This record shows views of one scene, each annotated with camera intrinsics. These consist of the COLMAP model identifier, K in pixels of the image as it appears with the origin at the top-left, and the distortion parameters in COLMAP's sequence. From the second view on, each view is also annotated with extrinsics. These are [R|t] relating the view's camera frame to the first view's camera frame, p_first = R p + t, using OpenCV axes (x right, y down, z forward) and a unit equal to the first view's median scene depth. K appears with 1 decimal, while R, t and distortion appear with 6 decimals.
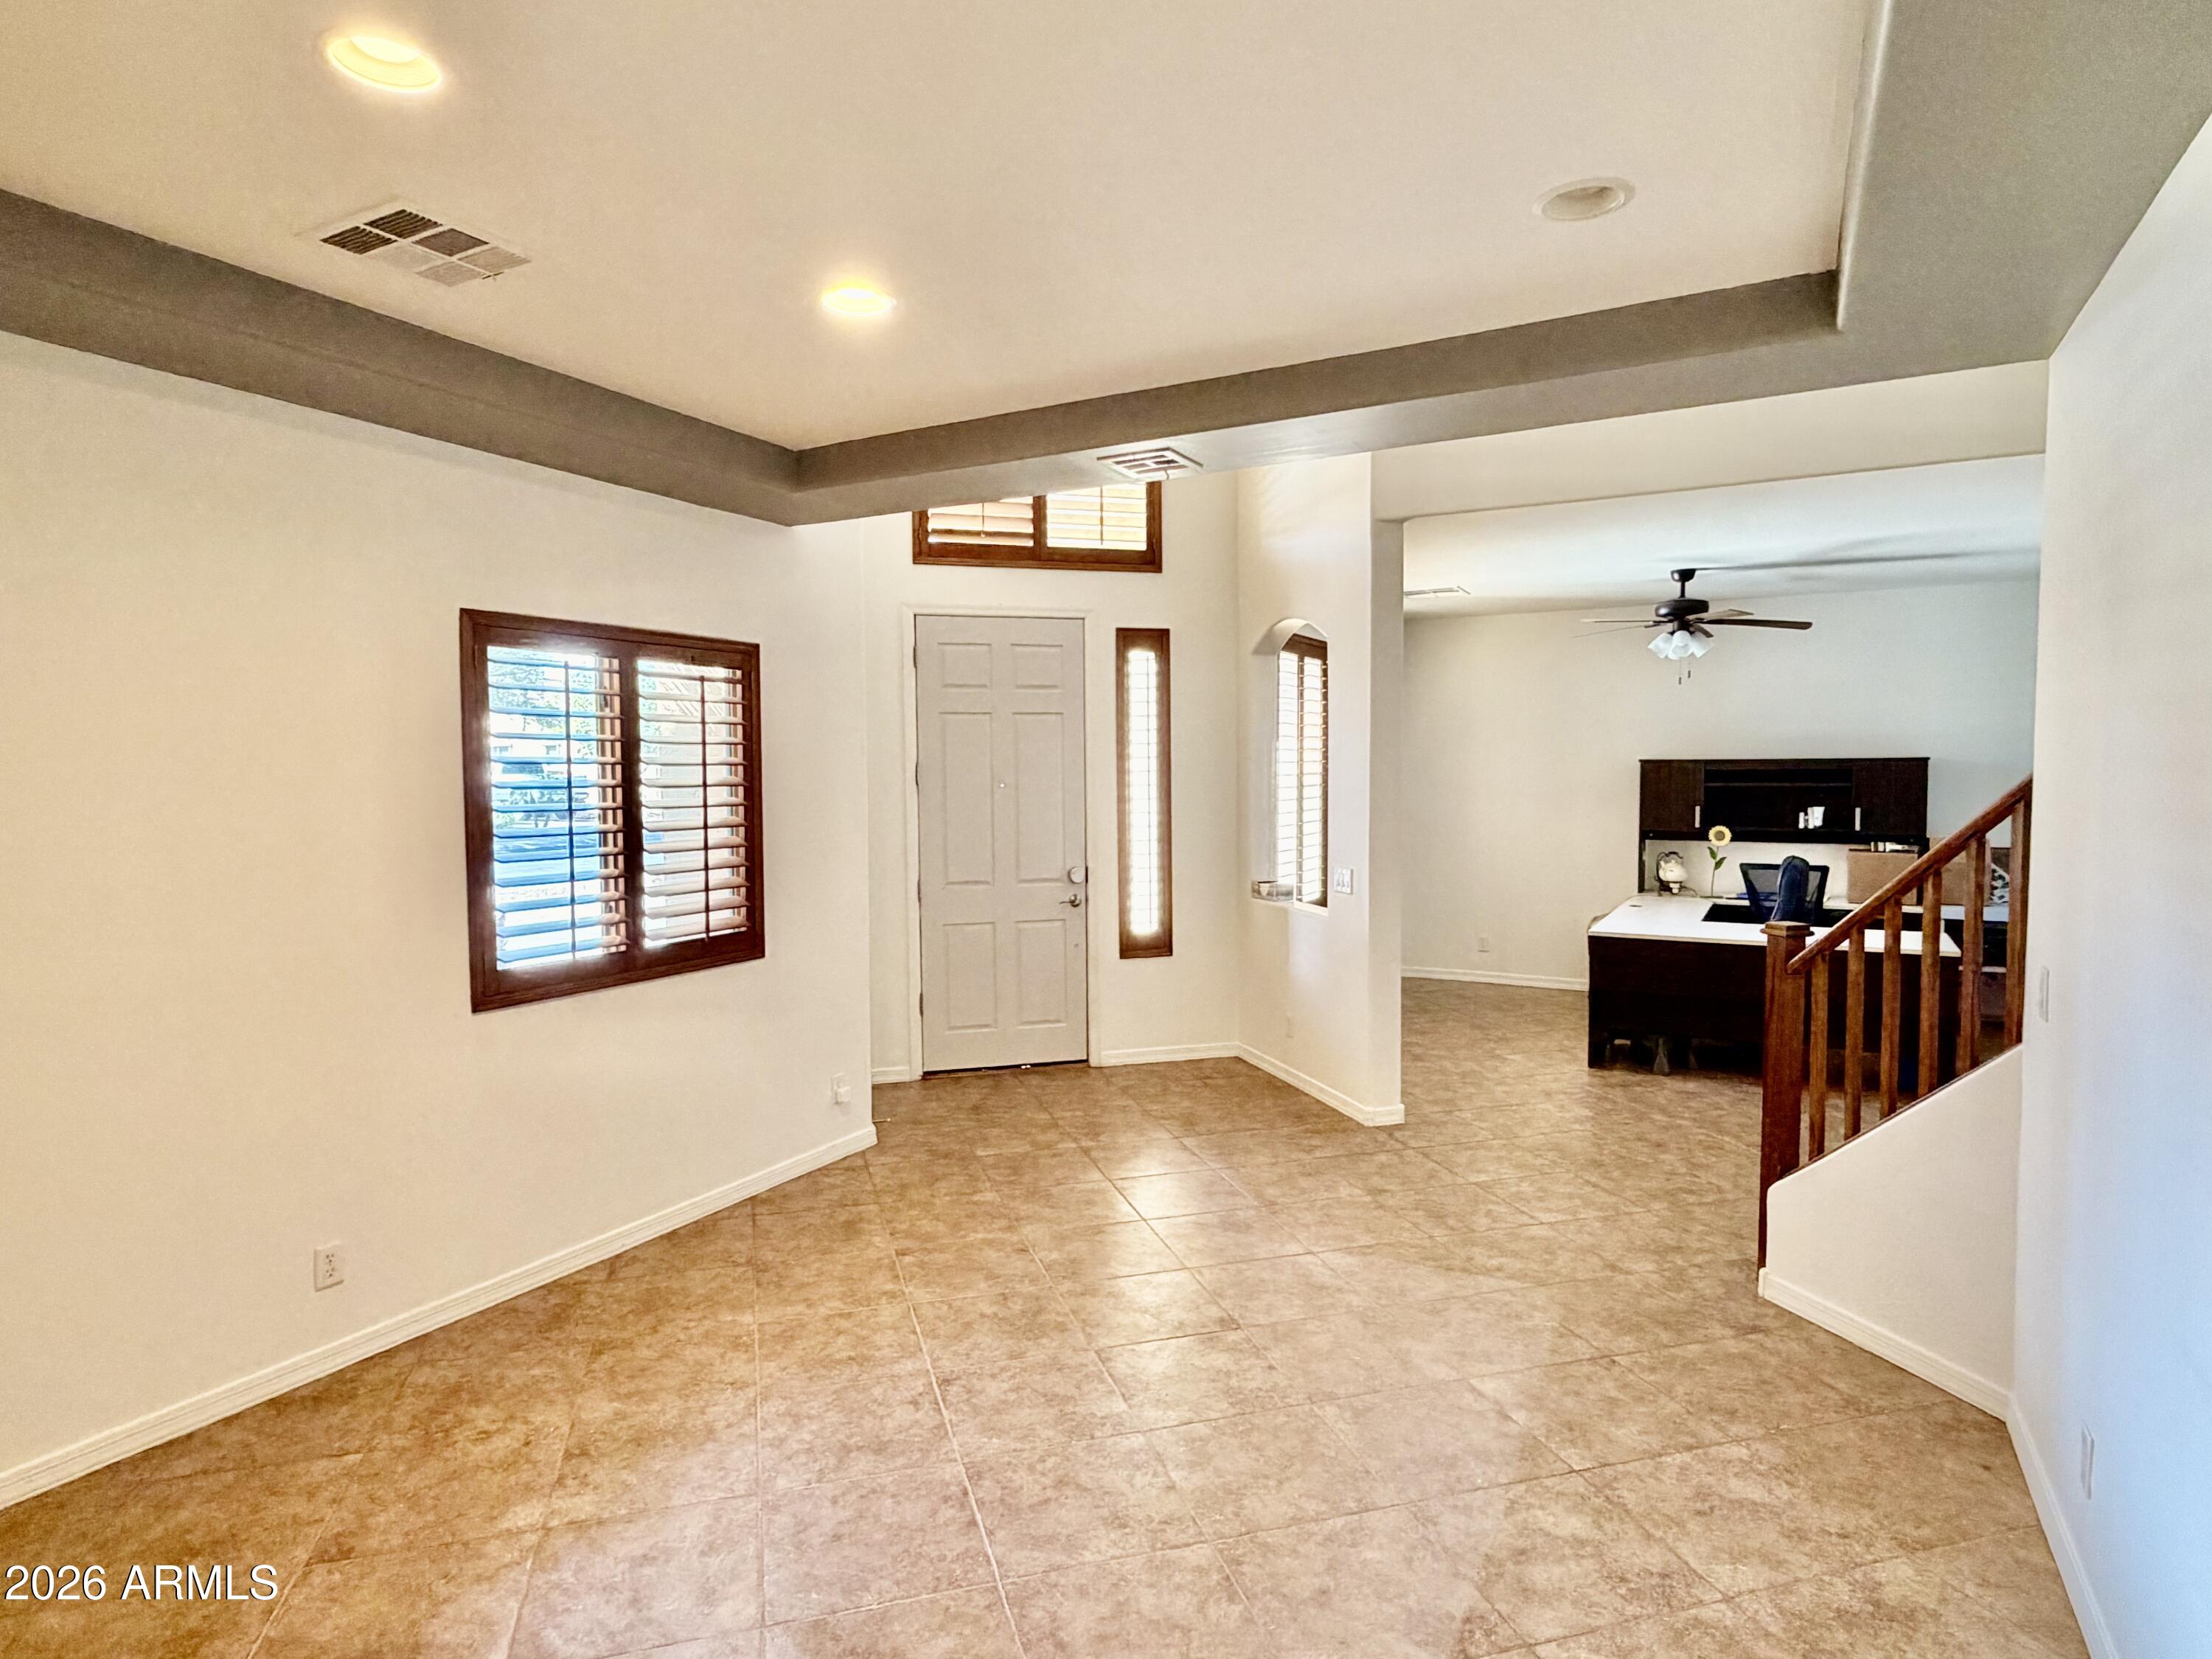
lens RADIAL K [[1235.4, 0, 1112.2], [0, 1235.4, 839.3], [0, 0, 1]] dist [-0.001421, -0.000075]
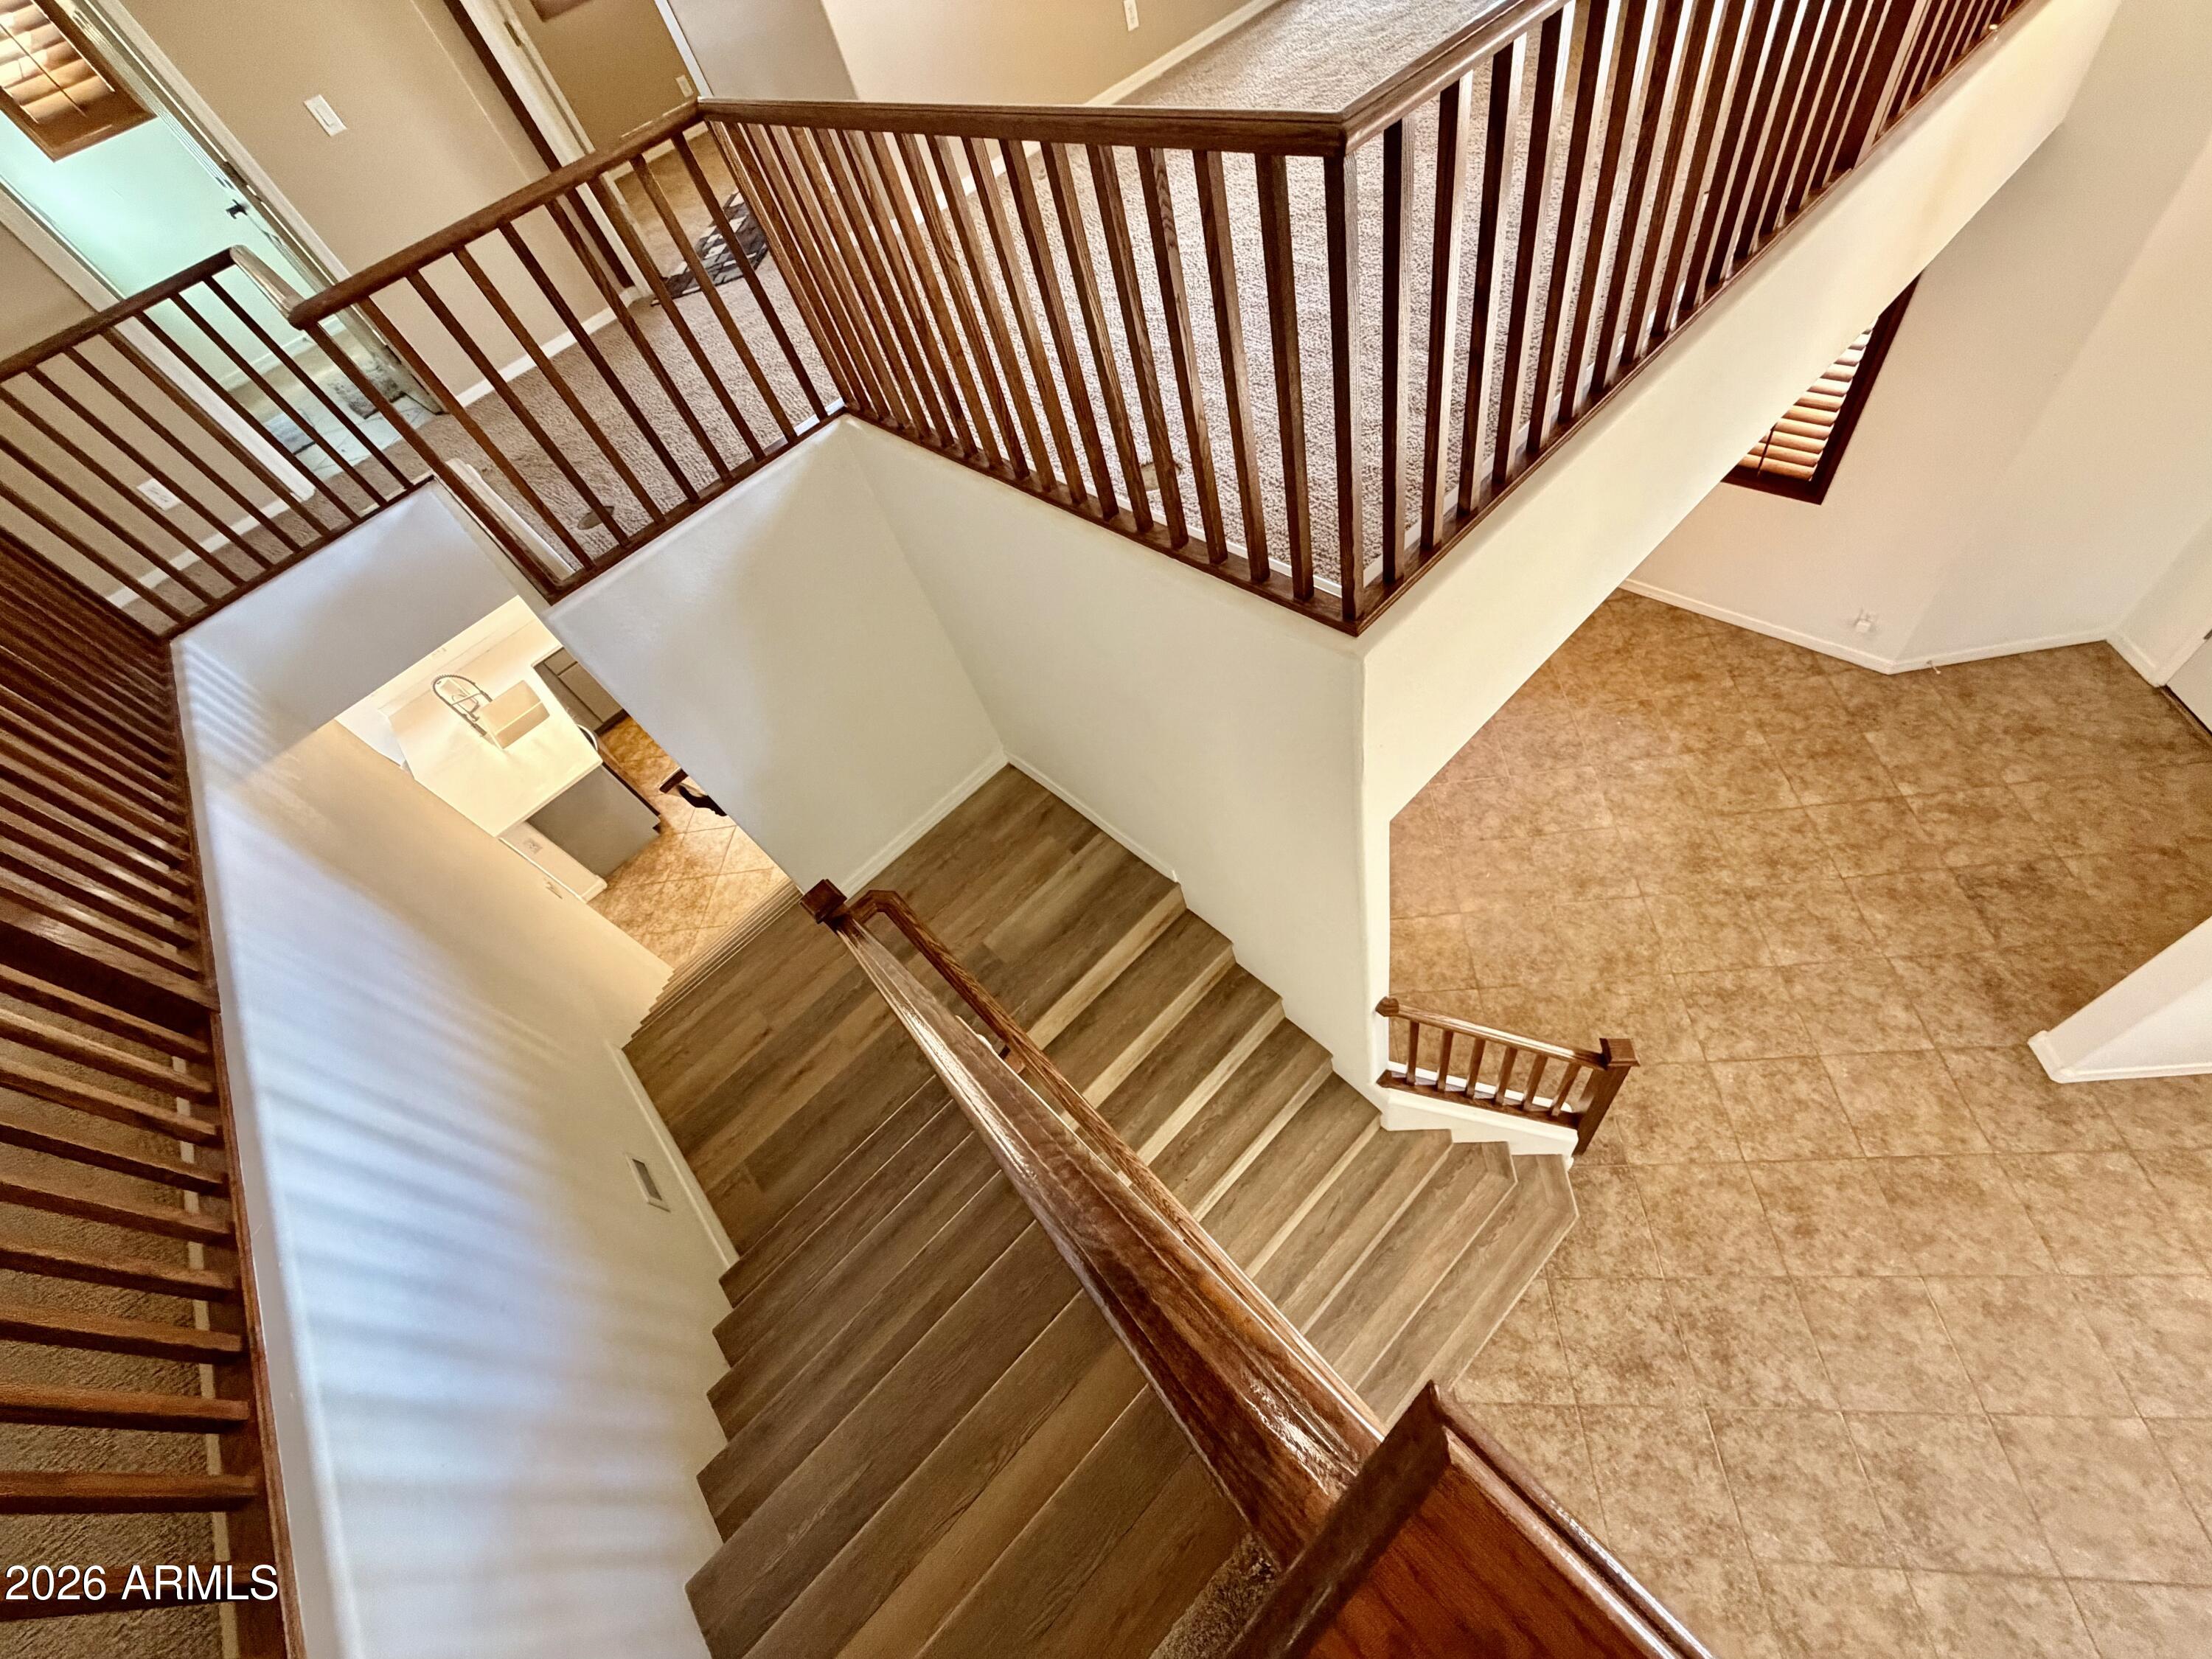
lens RADIAL K [[882.5, 0, 1102.7], [0, 882.5, 830.6], [0, 0, 1]] dist [0.002761, 0.000267]
pose [[-0.313217, 0.802728, -0.507467, 0.731746], [0.188298, 0.576239, 0.795294, -0.604736], [0.930827, 0.153544, -0.331640, 0.610768]]
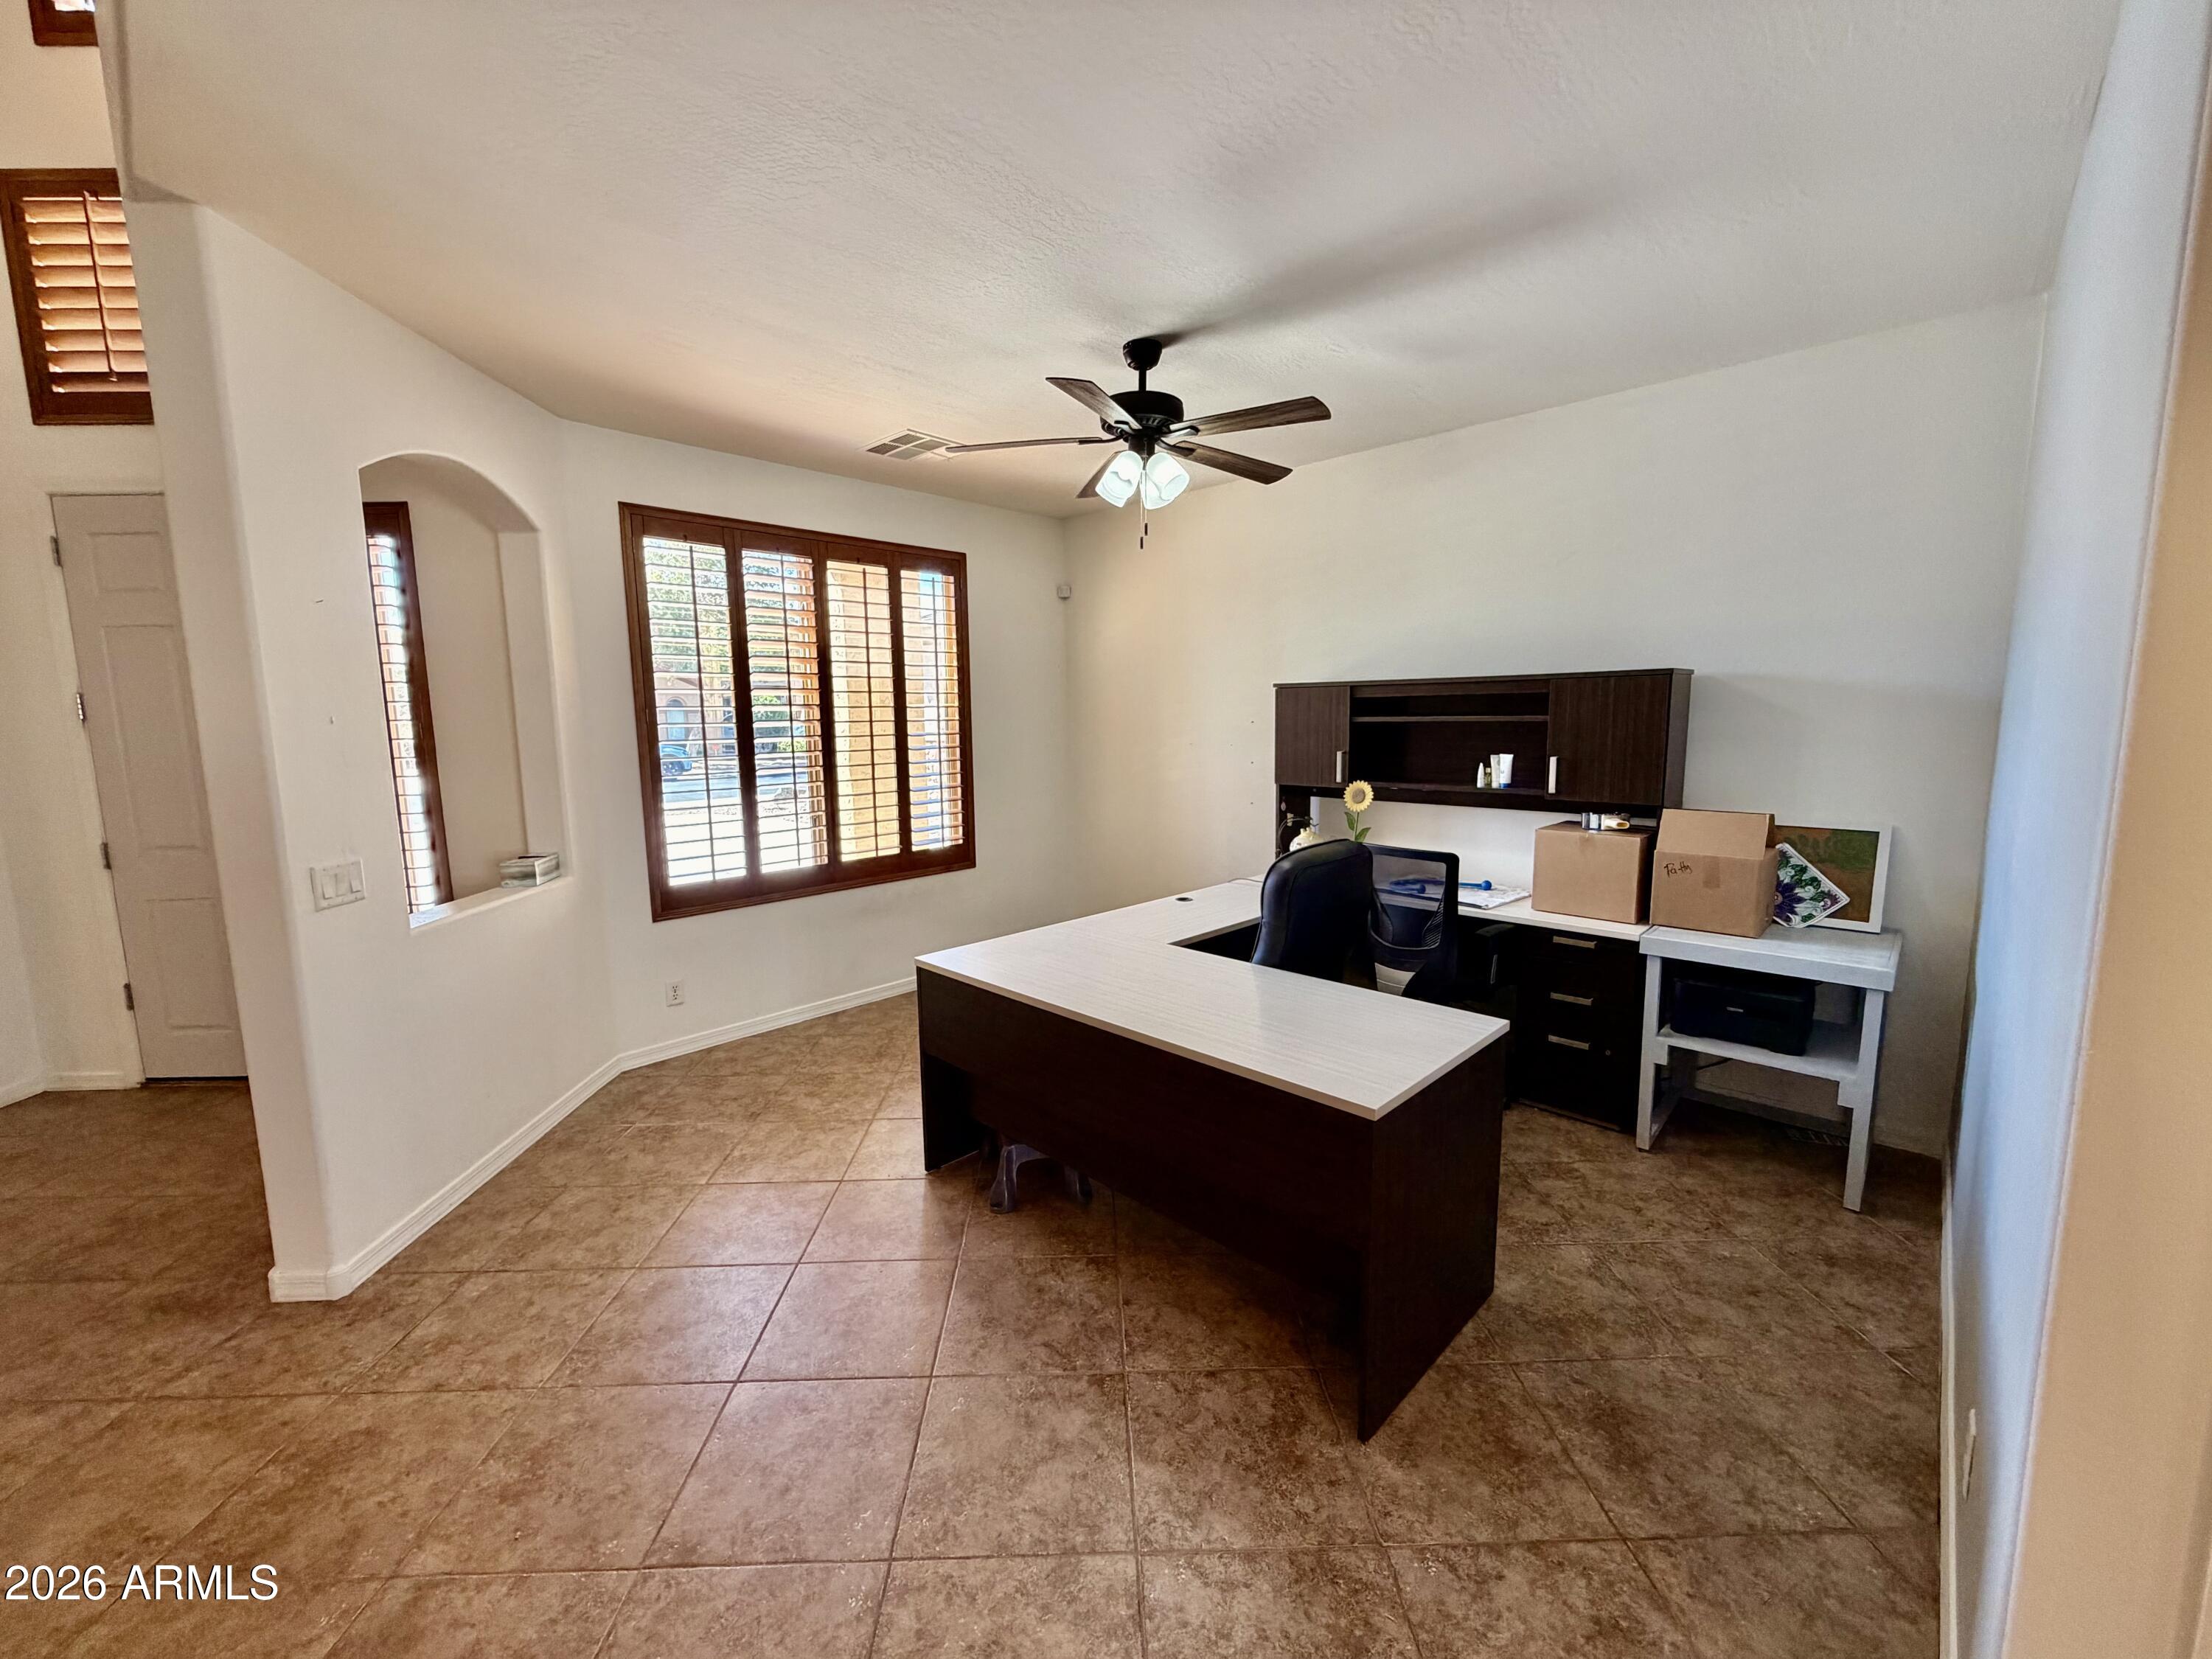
lens RADIAL K [[882.5, 0, 1093.2], [0, 882.5, 839.8], [0, 0, 1]] dist [0.002761, 0.000267]
pose [[0.962557, 0.024833, -0.269940, 0.782705], [-0.006323, 0.997581, 0.069226, -0.019428], [0.271006, -0.064927, 0.960385, 0.811319]]
